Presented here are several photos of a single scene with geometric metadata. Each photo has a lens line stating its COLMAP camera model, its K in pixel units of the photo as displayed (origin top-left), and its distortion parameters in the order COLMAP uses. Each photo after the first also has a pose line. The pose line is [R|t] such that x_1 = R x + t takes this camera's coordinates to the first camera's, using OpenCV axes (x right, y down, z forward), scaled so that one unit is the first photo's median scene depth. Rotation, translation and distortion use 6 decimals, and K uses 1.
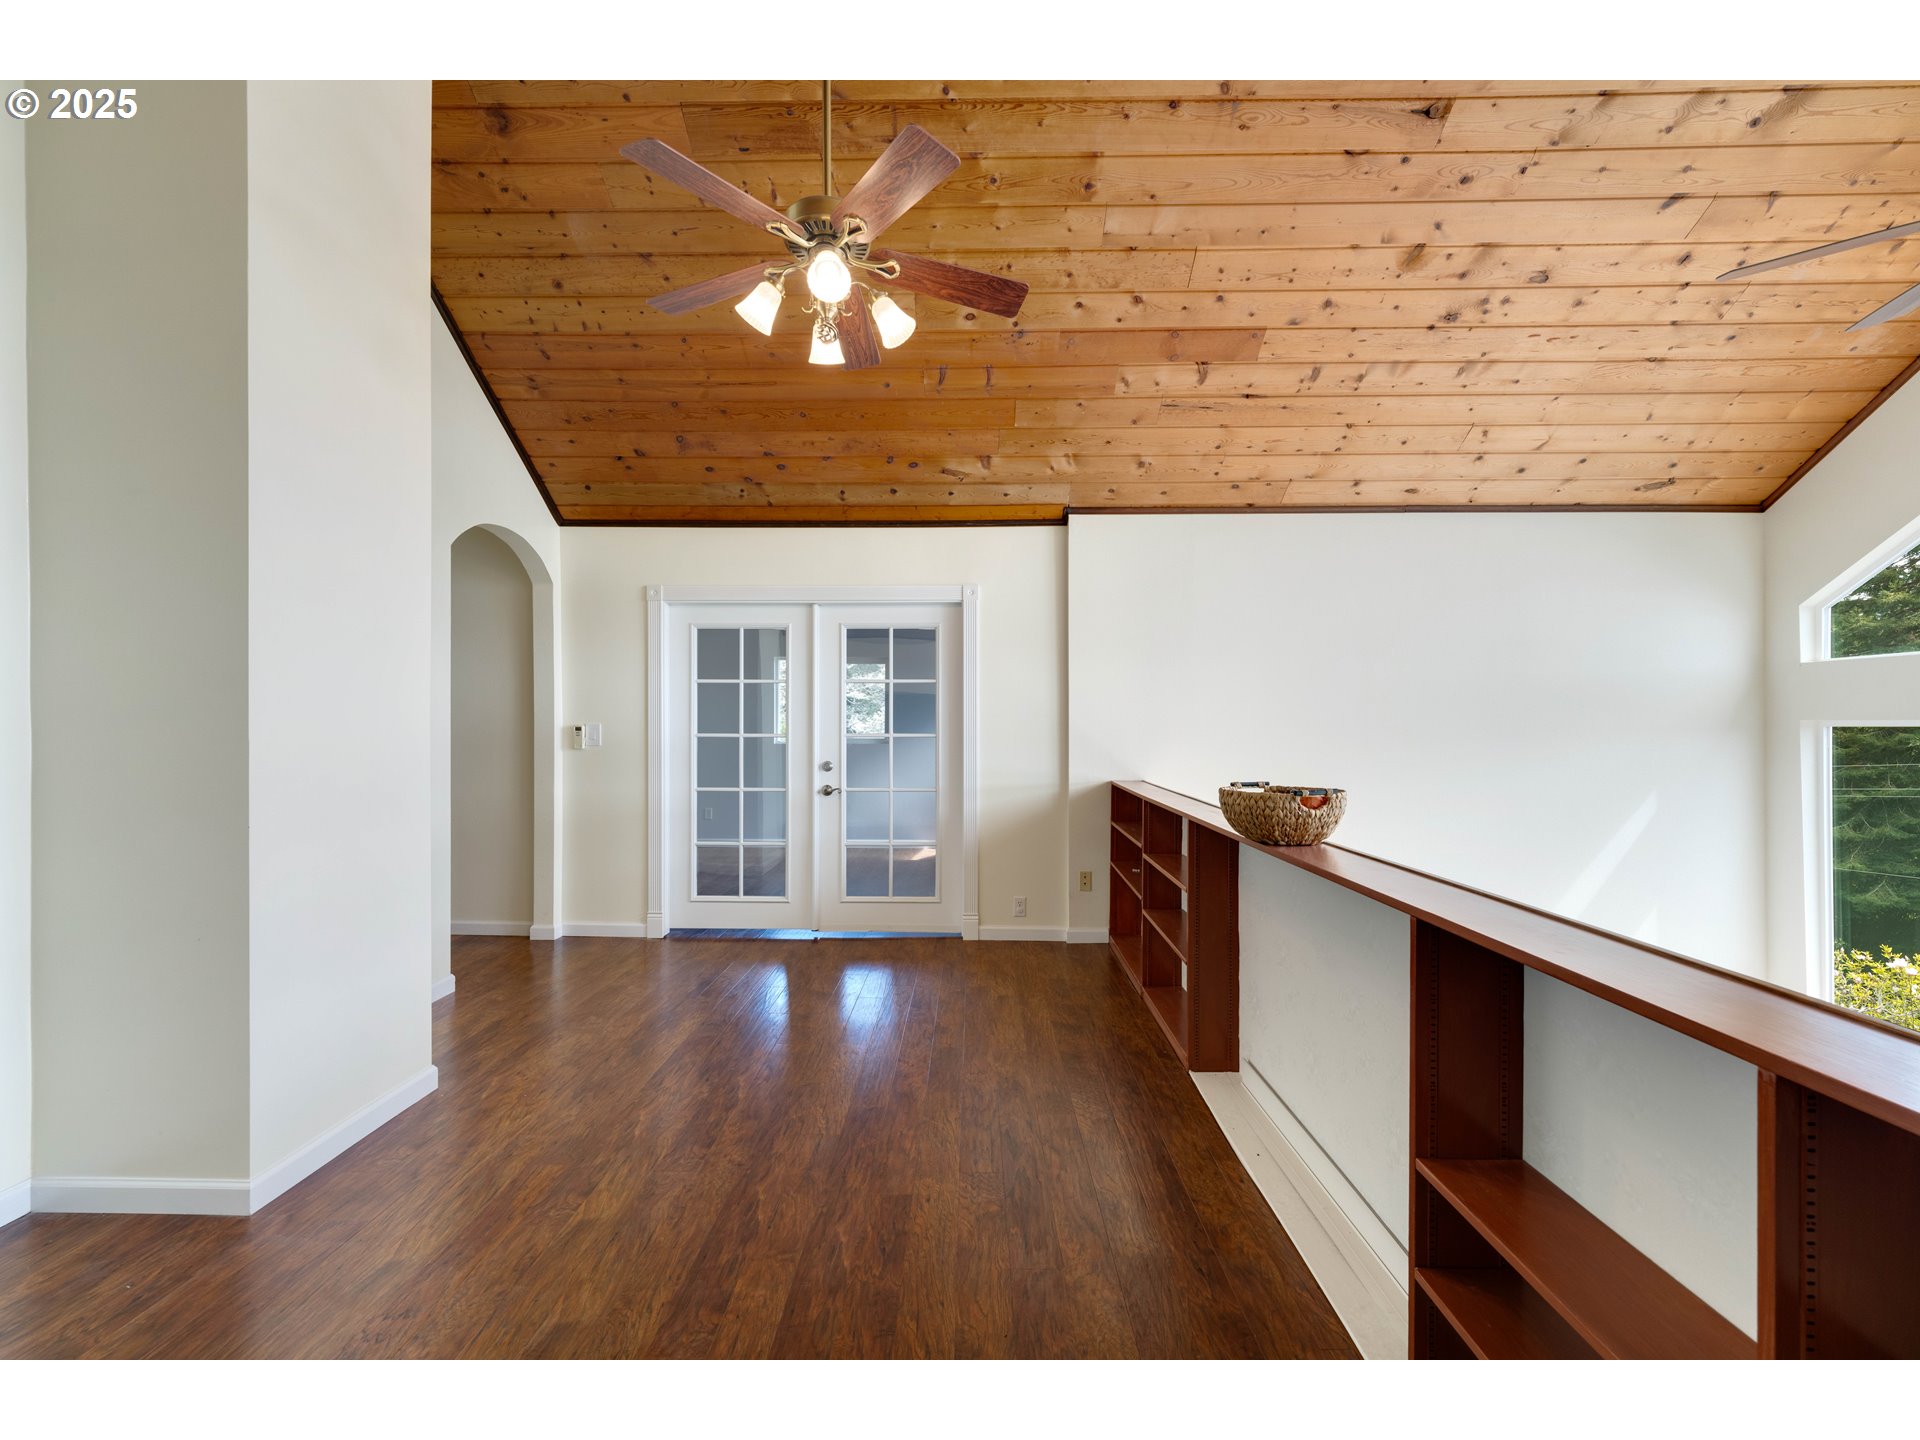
lens RADIAL K [[785.1, 0, 962.6], [0, 785.1, 719.5], [0, 0, 1]] dist [-0.000498, -0.001880]
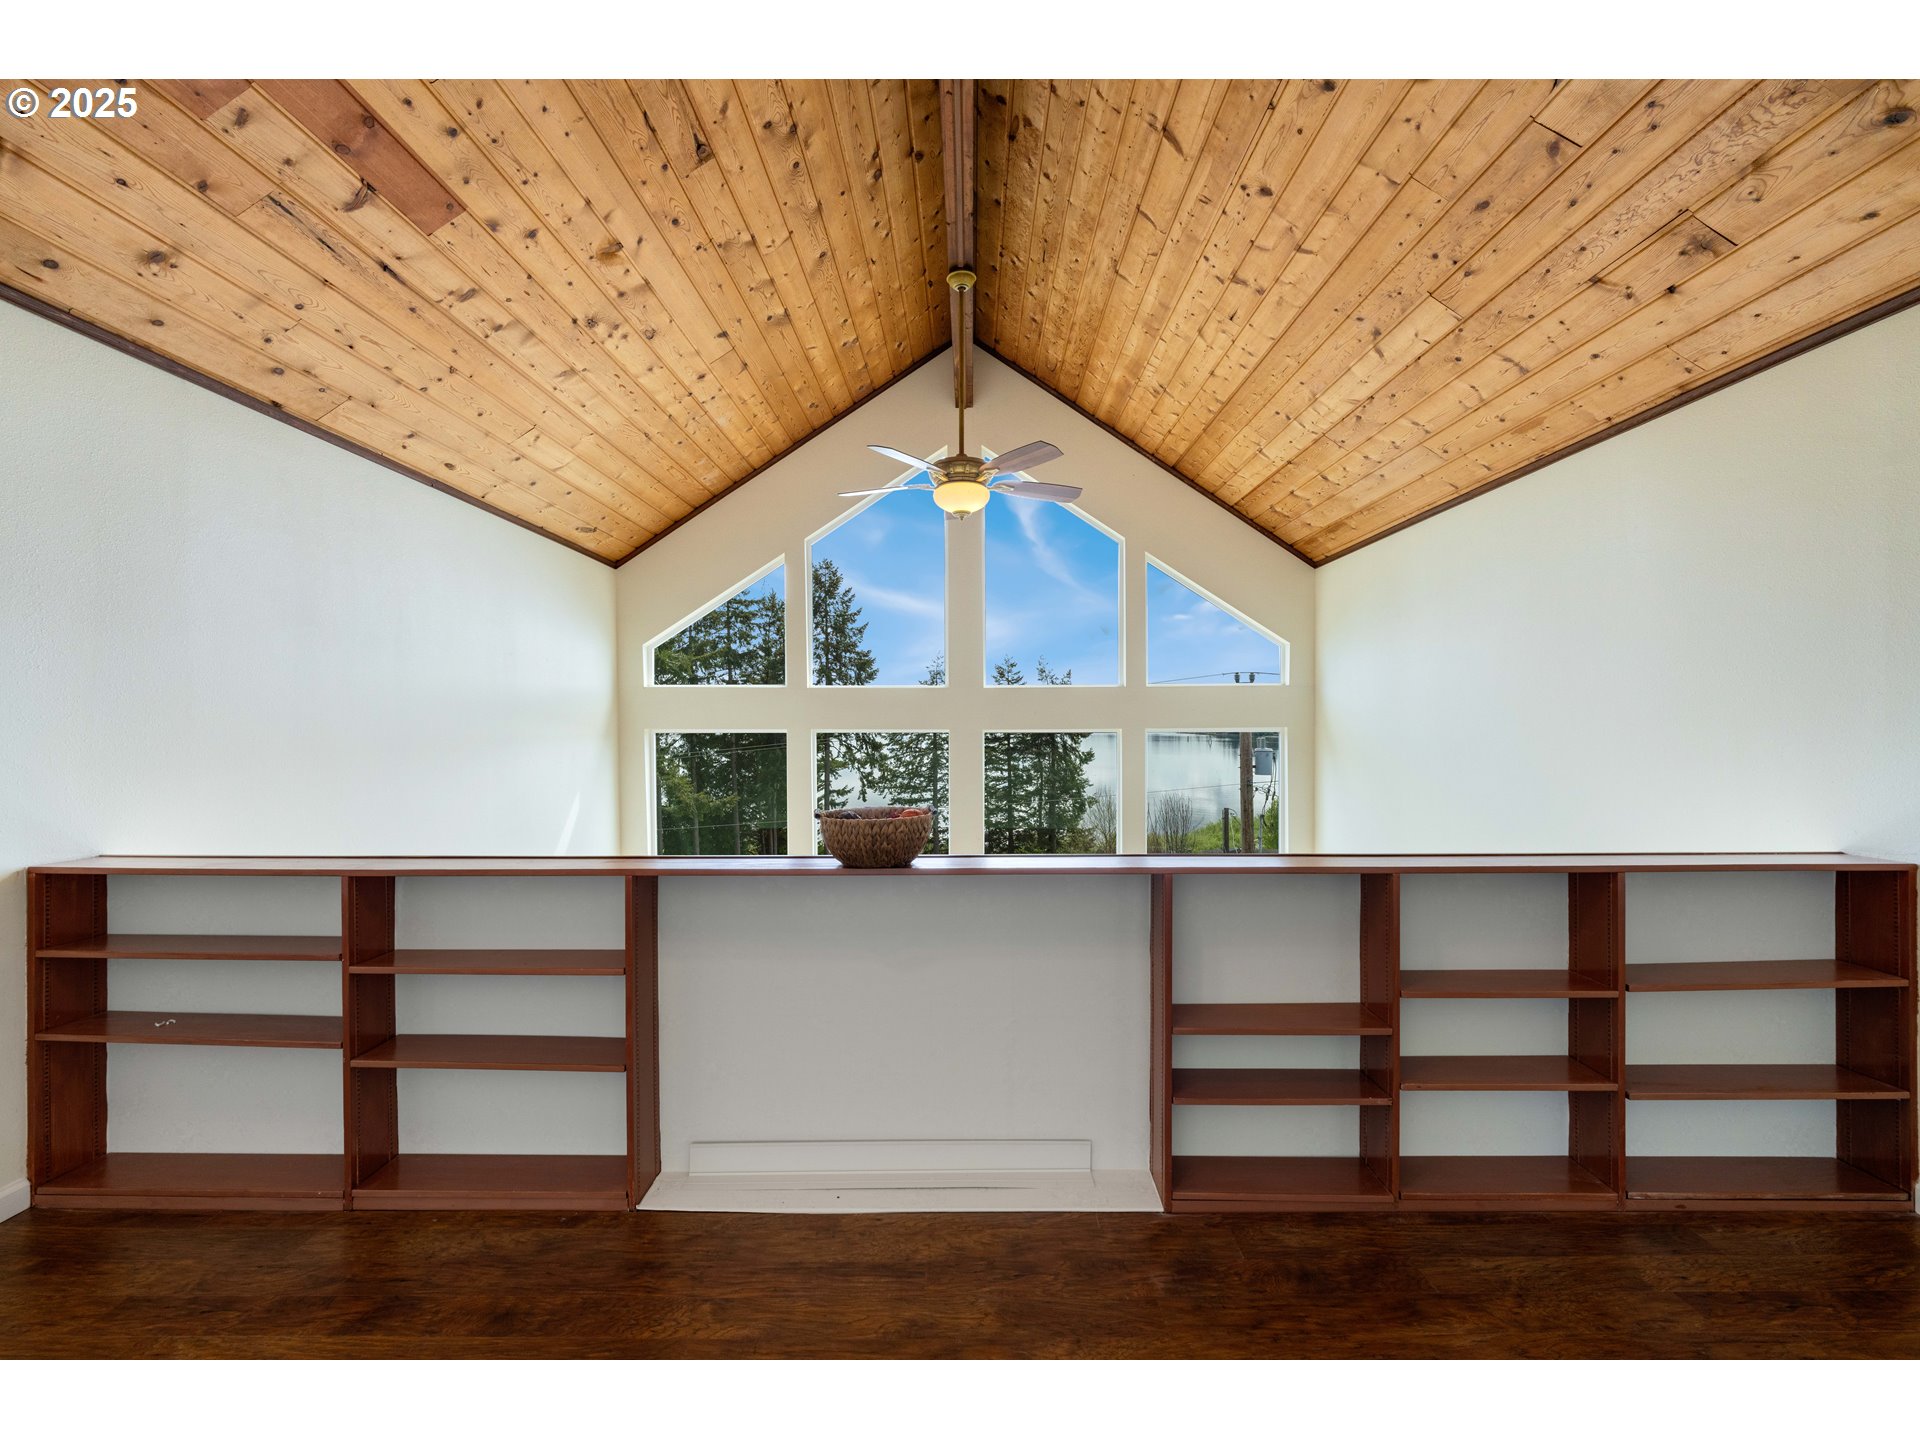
lens RADIAL K [[785.1, 0, 962.6], [0, 785.1, 719.5], [0, 0, 1]] dist [-0.000498, -0.001880]
pose [[-0.010285, 0.003590, 0.999941, -0.340207], [-0.001838, 0.999992, -0.003609, -0.011783], [-0.999945, -0.001875, -0.010278, 0.508079]]
